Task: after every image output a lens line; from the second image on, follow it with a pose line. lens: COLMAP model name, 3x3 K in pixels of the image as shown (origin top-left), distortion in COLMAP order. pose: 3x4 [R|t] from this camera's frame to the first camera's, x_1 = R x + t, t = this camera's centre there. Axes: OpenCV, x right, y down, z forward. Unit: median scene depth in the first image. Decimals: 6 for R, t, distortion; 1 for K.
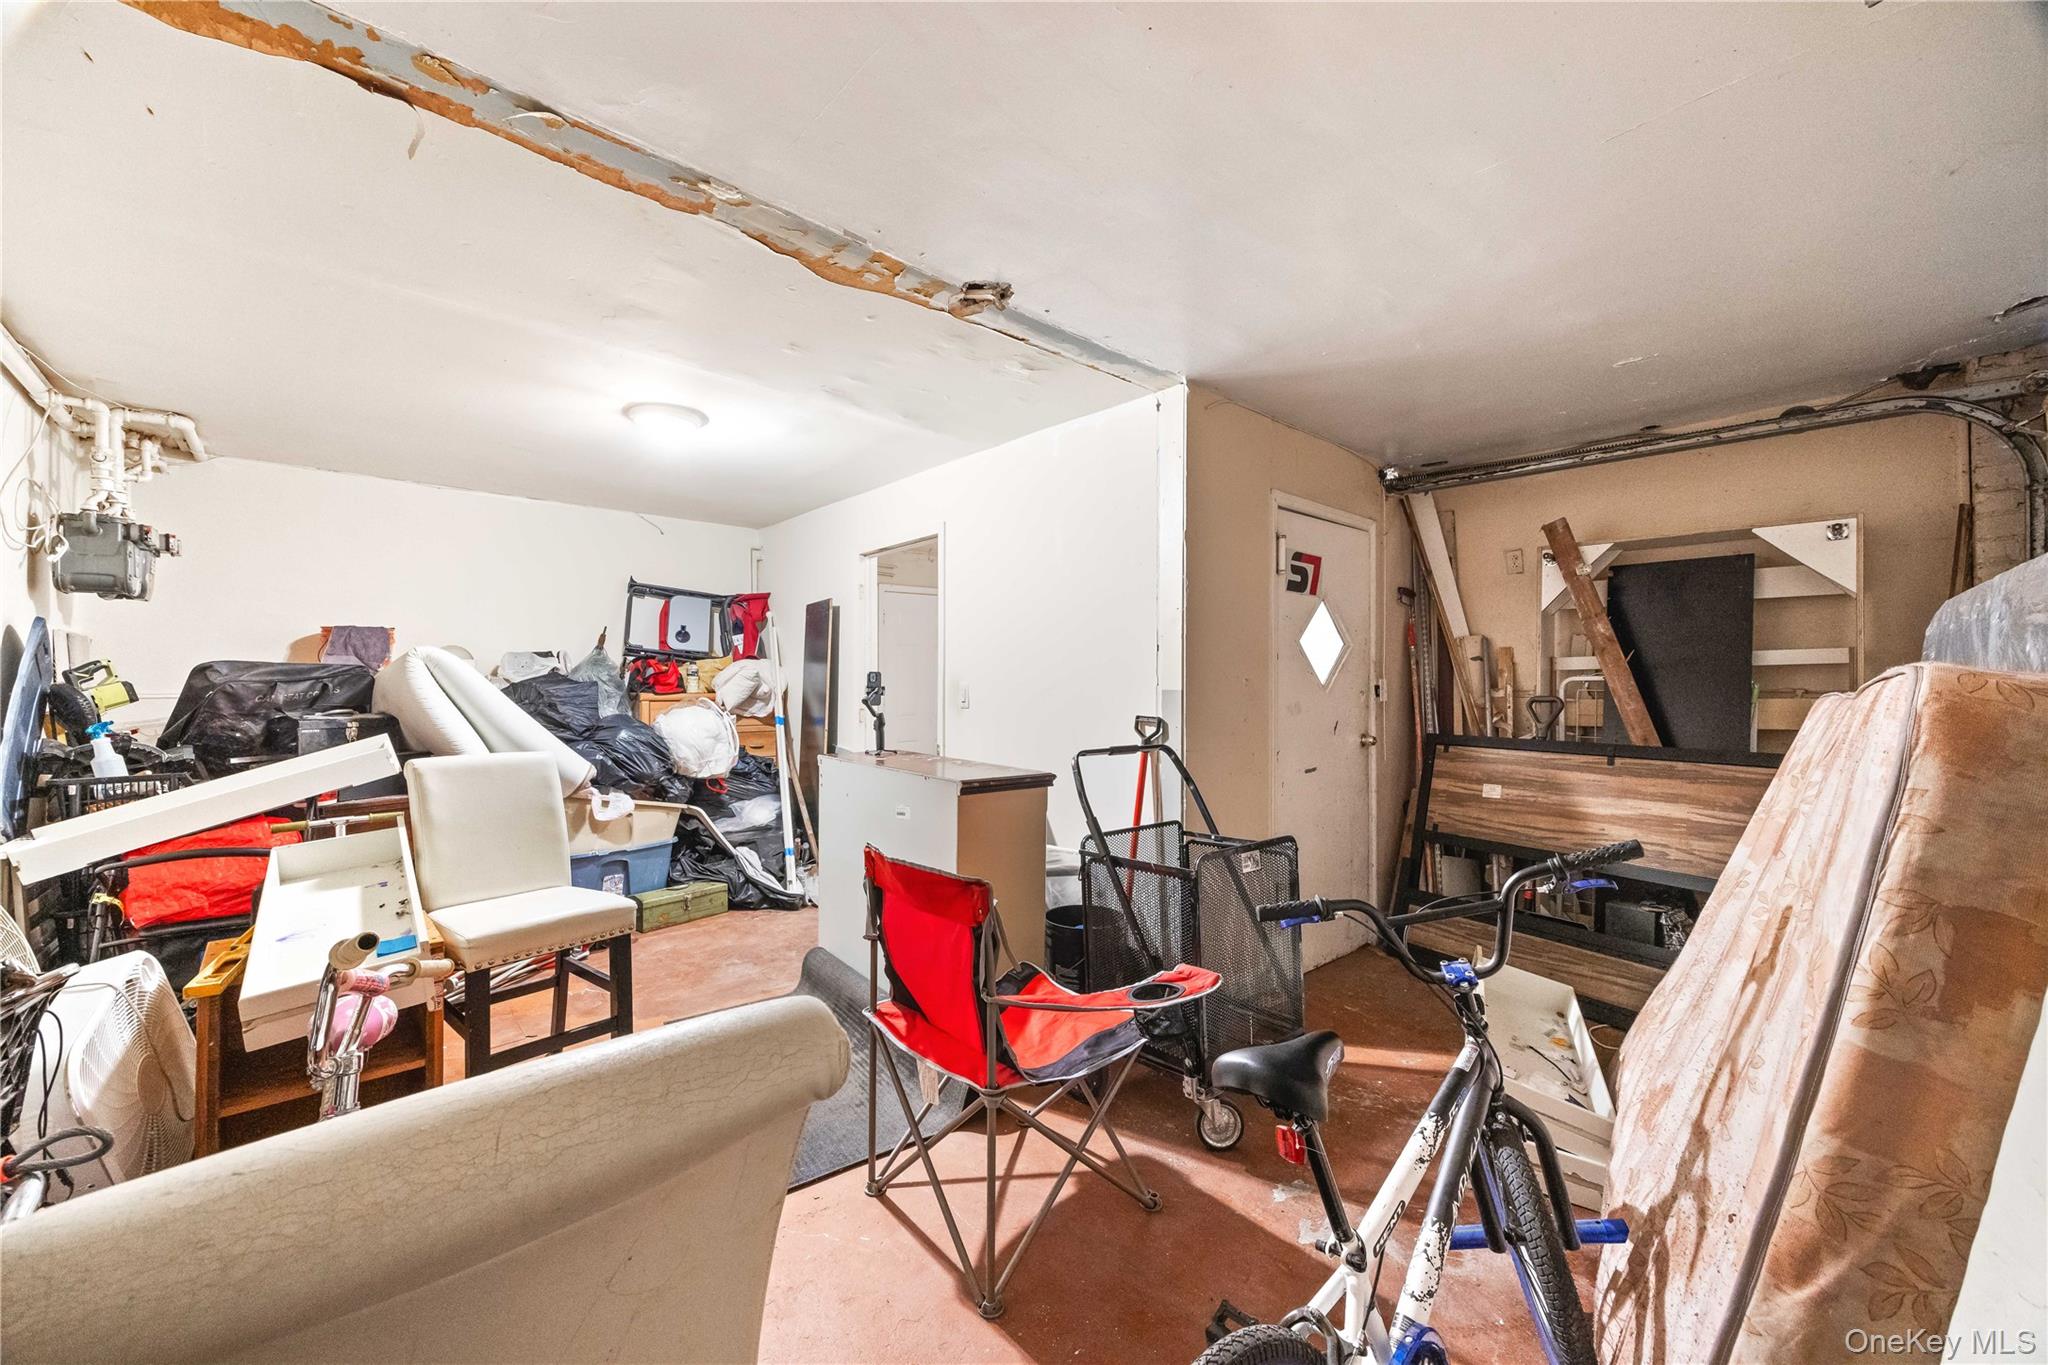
lens RADIAL K [[812.0, 0, 1024.0], [0, 812.0, 682.5], [0, 0, 1]] dist [0.000791, 0.000048]
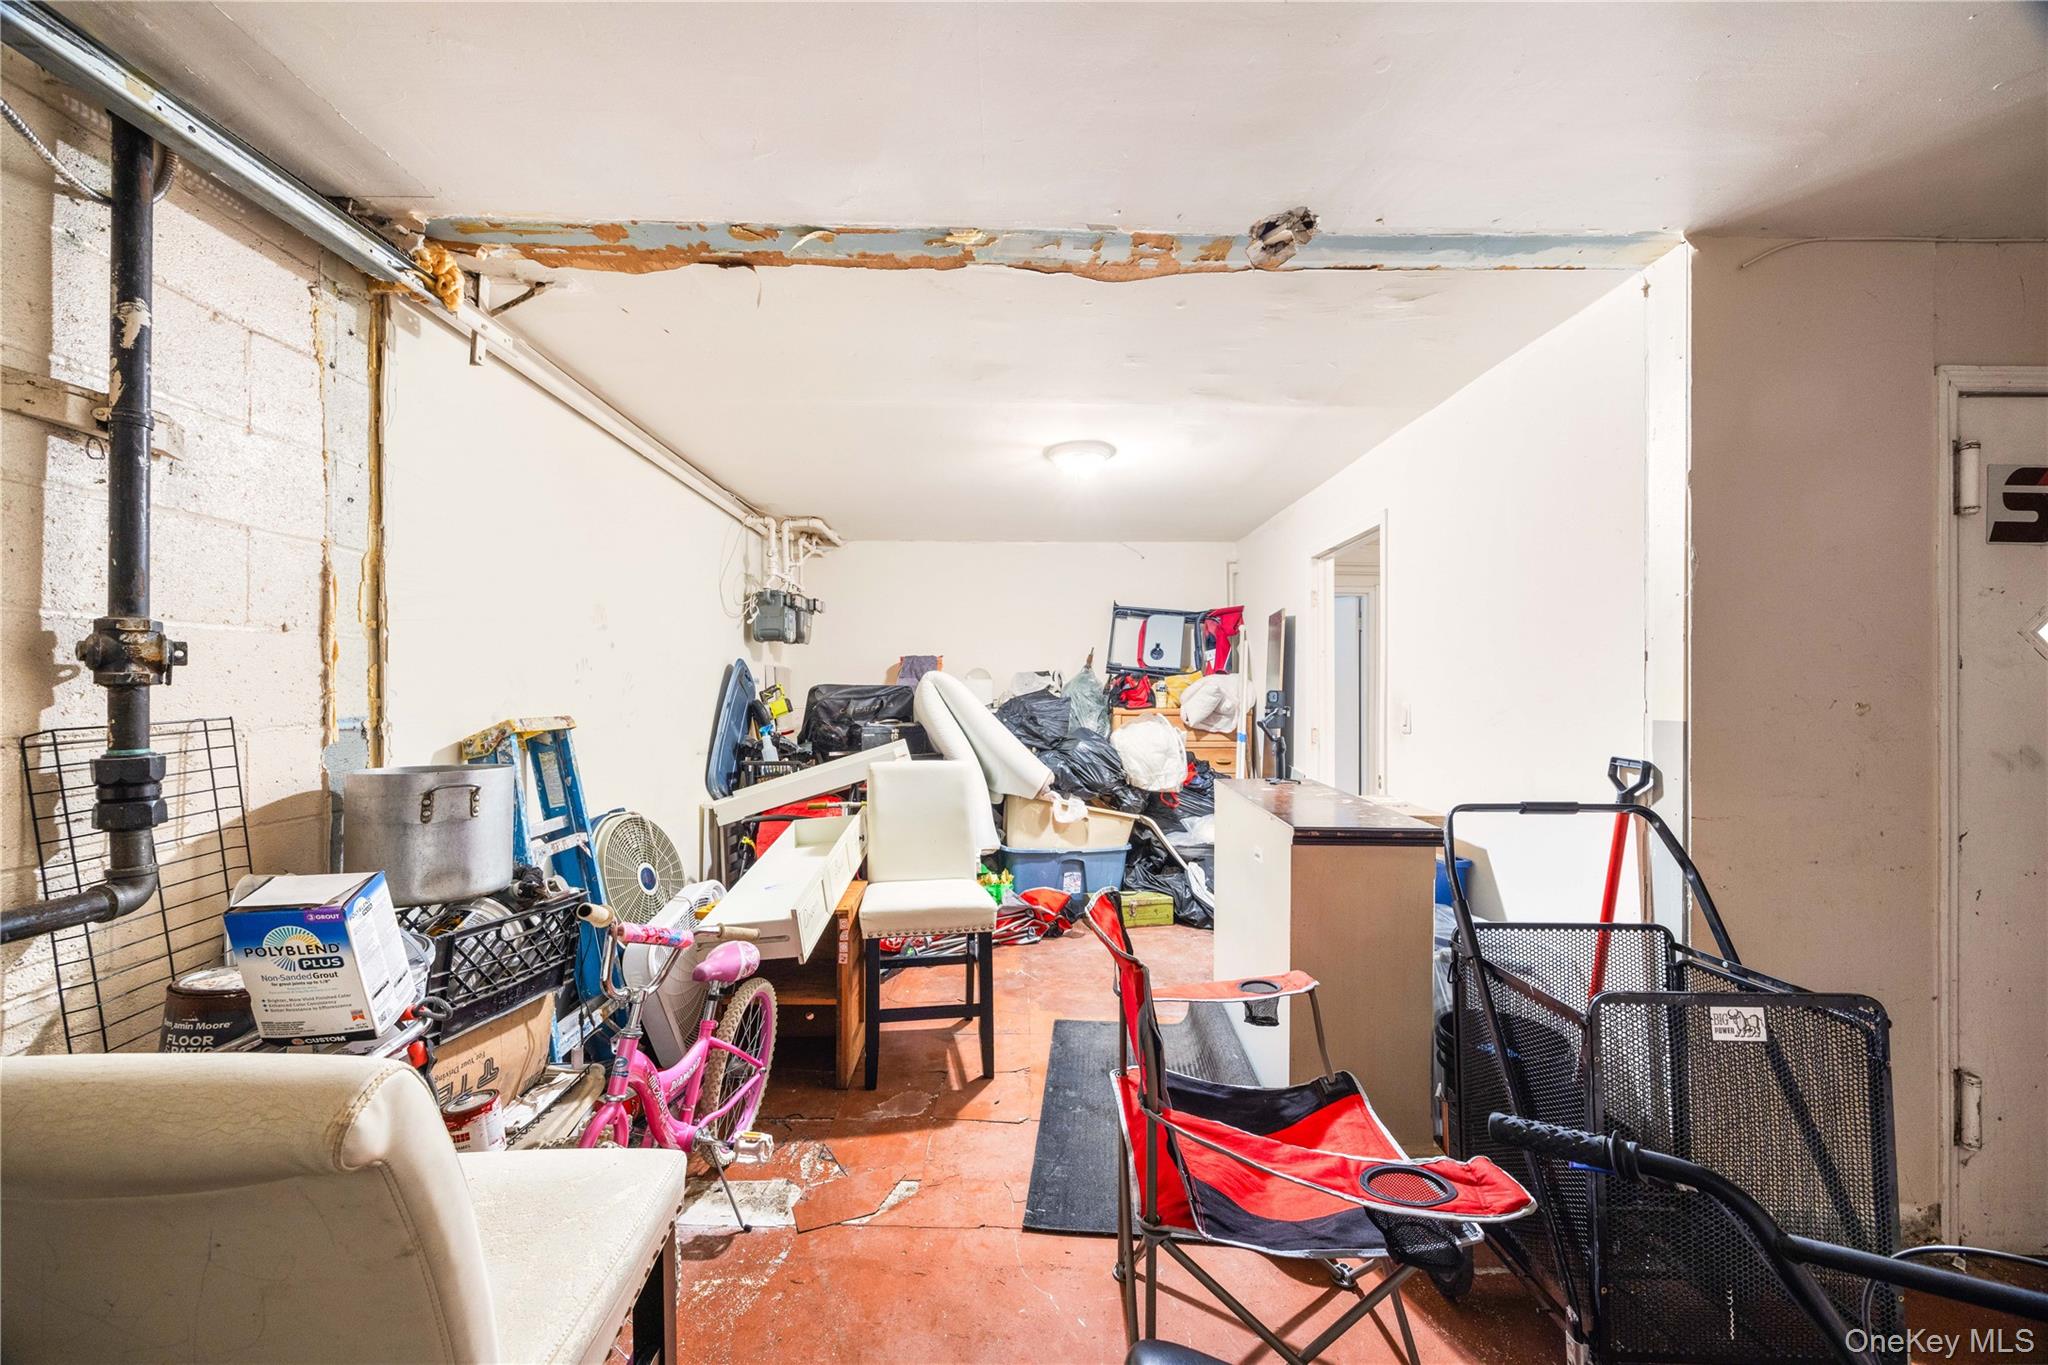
lens RADIAL K [[797.7, 0, 1022.2], [0, 797.7, 686.9], [0, 0, 1]] dist [0.000132, -0.000087]
pose [[0.741476, -0.003446, -0.670970, 0.194962], [0.001805, 0.999993, -0.003140, -0.014771], [0.670977, 0.001117, 0.741478, 0.158206]]
